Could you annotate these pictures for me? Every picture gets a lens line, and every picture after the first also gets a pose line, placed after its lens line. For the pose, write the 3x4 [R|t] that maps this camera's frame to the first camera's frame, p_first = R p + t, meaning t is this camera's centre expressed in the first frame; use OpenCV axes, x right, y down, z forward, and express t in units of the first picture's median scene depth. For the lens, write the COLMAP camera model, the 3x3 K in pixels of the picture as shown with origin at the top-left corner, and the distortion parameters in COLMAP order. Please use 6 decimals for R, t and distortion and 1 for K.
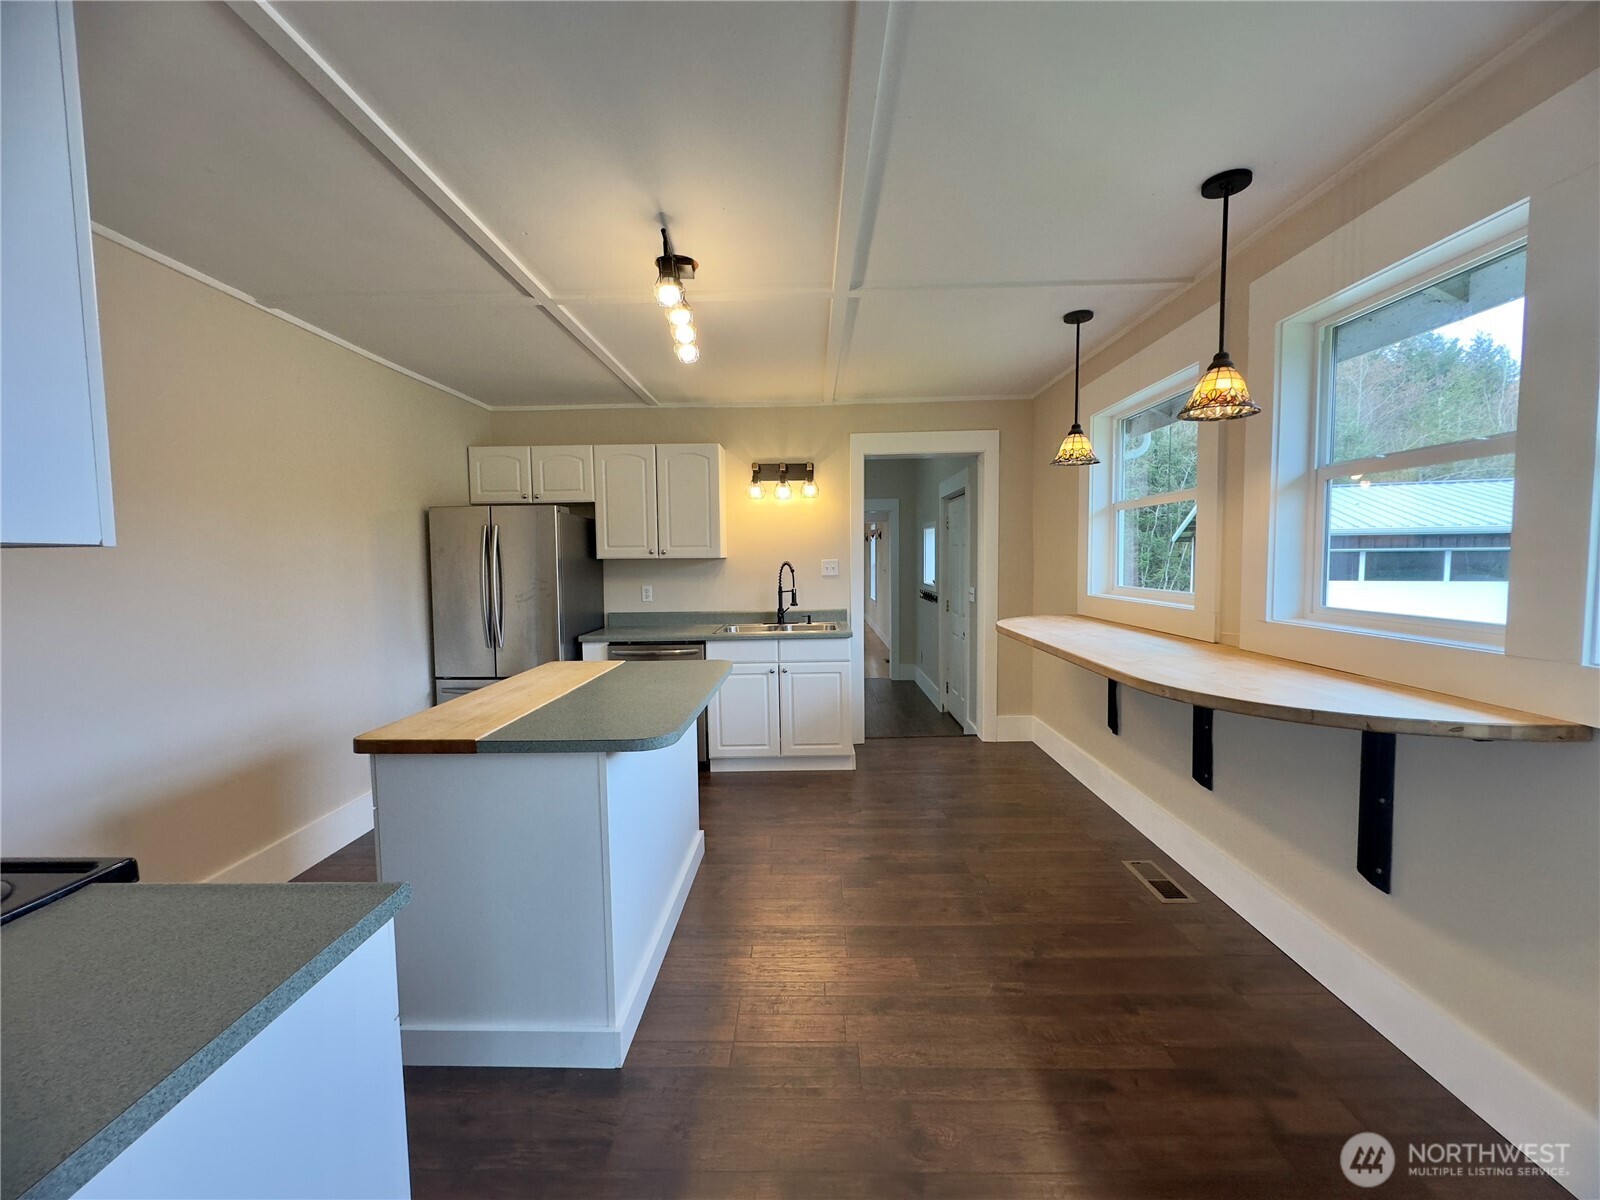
lens RADIAL K [[639.3, 0, 800.9], [0, 639.3, 595.3], [0, 0, 1]] dist [-0.003370, 0.000027]
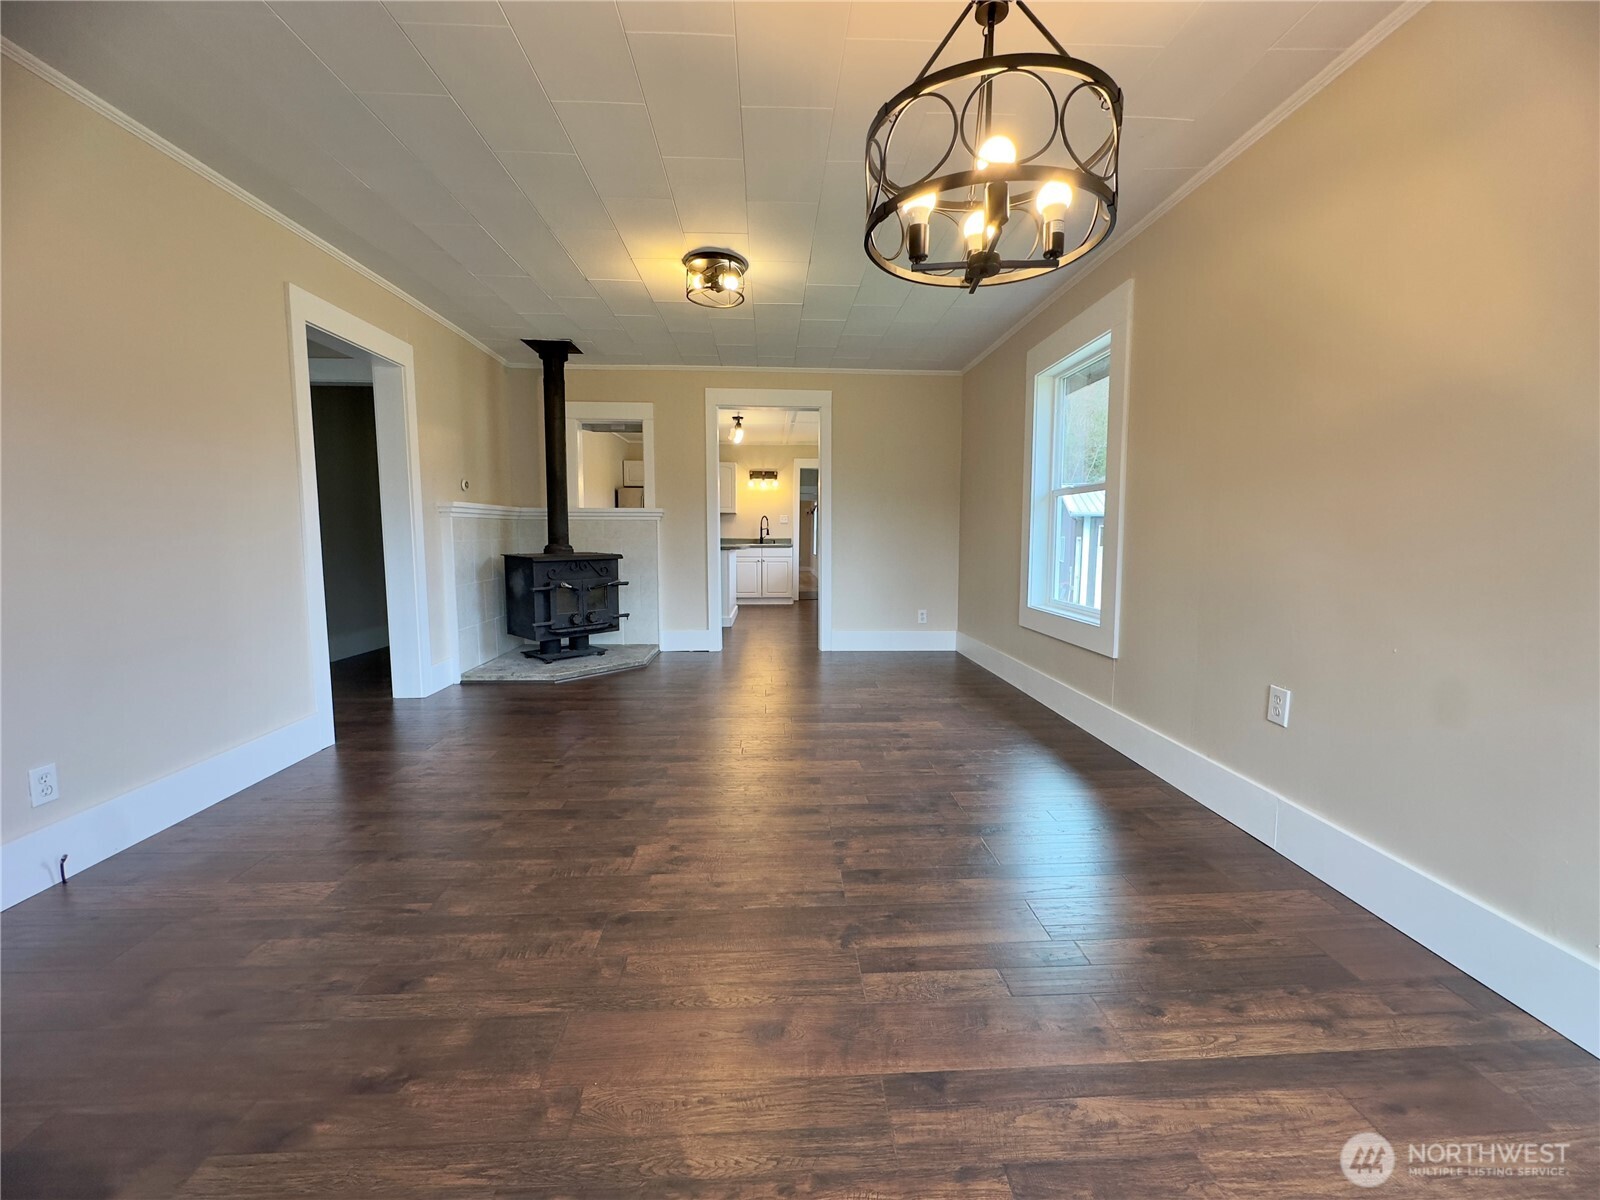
lens RADIAL K [[639.3, 0, 800.8], [0, 639.3, 599.7], [0, 0, 1]] dist [-0.003370, 0.000027]
pose [[0.998308, 0.008518, 0.057515, -0.022398], [-0.010157, 0.999549, 0.028266, 0.180480], [-0.057248, -0.028802, 0.997944, -1.257914]]
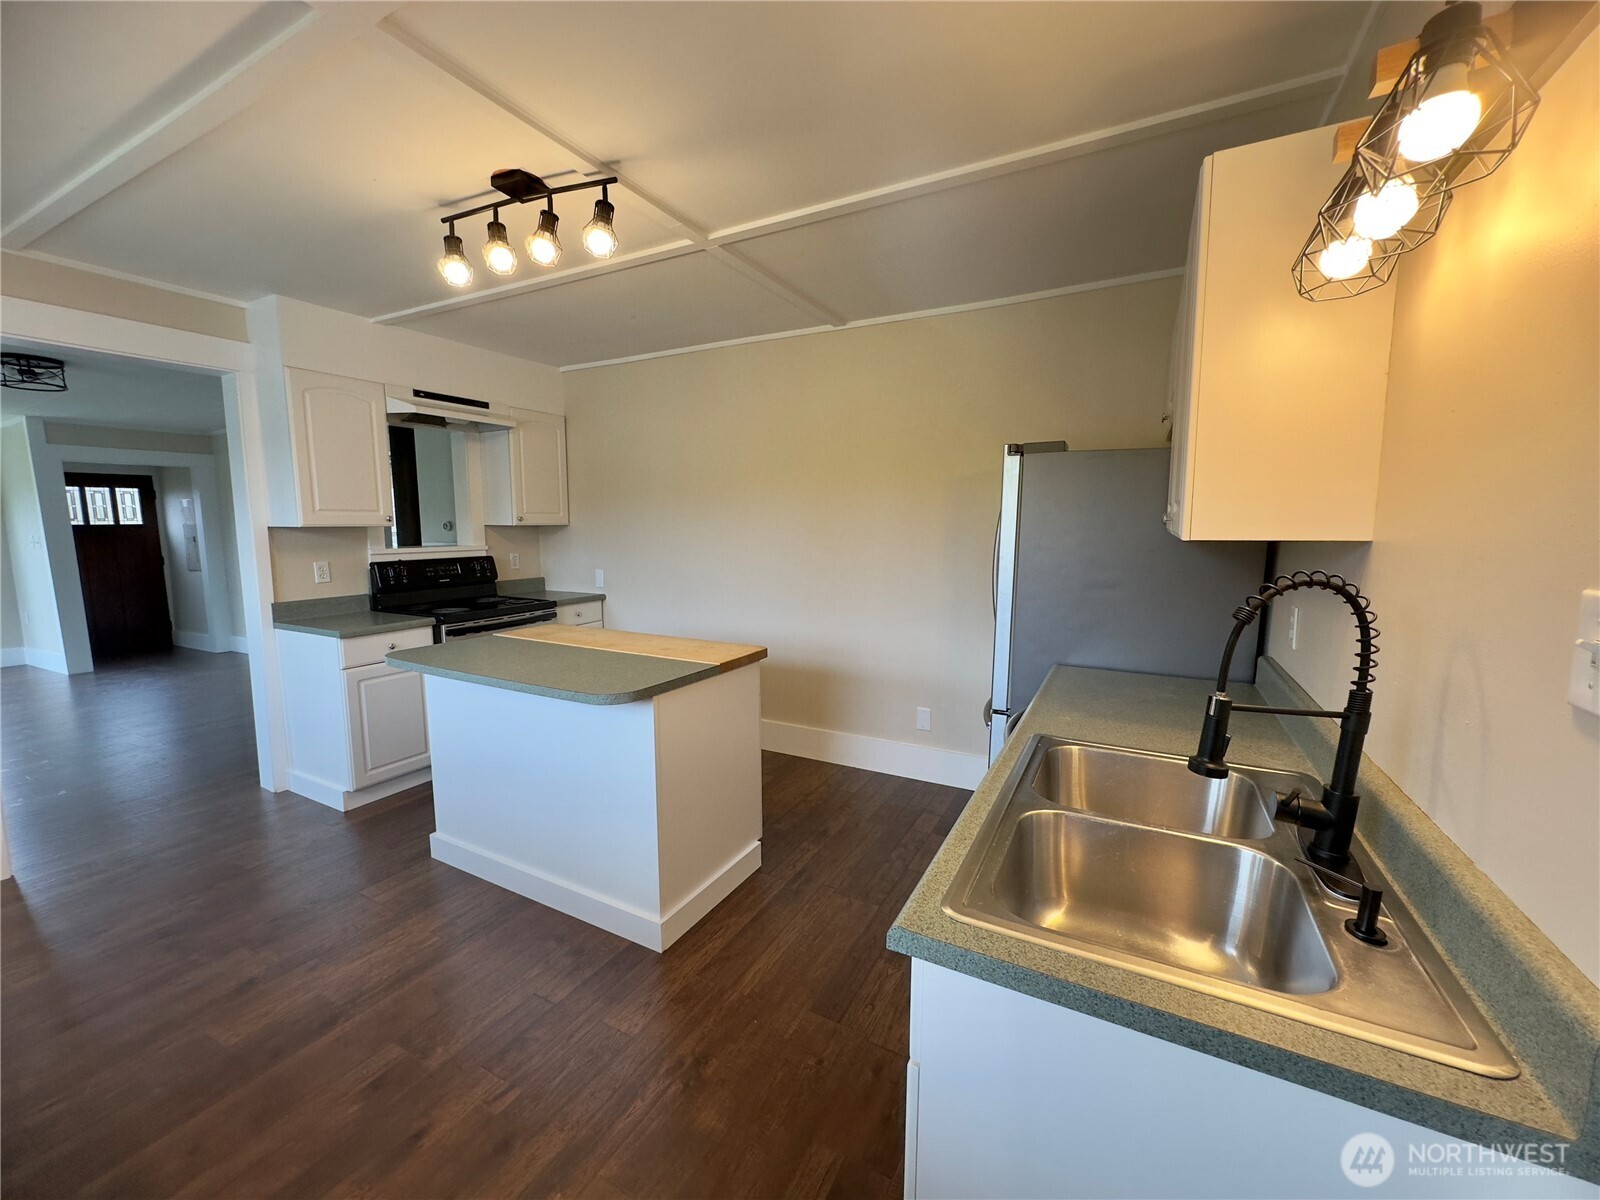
lens RADIAL K [[639.3, 0, 797.0], [0, 639.3, 597.5], [0, 0, 1]] dist [-0.003370, 0.000027]
pose [[-0.461398, 0.115220, -0.879680, 0.401262], [-0.056695, 0.985675, 0.158840, -0.117352], [0.885380, 0.123162, -0.448256, 1.602903]]
